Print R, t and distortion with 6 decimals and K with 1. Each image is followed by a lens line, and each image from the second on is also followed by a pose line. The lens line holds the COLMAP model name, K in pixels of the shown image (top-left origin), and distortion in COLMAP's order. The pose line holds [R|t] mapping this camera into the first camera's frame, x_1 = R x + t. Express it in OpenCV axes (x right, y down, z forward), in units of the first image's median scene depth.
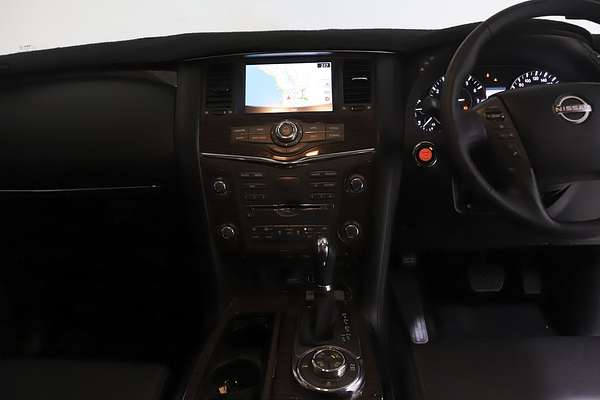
lens RADIAL K [[524.5, 0, 299.0], [0, 524.5, 196.7], [0, 0, 1]] dist [-0.033737, 0.005005]
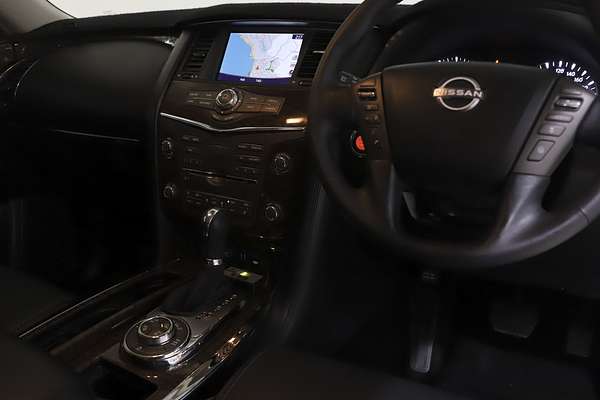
lens RADIAL K [[524.5, 0, 298.8], [0, 524.5, 202.7], [0, 0, 1]] dist [-0.033737, 0.005005]
pose [[0.898553, 0.180244, -0.400142, 0.479127], [-0.174150, 0.983351, 0.051882, -0.008152], [0.402832, 0.023066, 0.914983, 0.154921]]
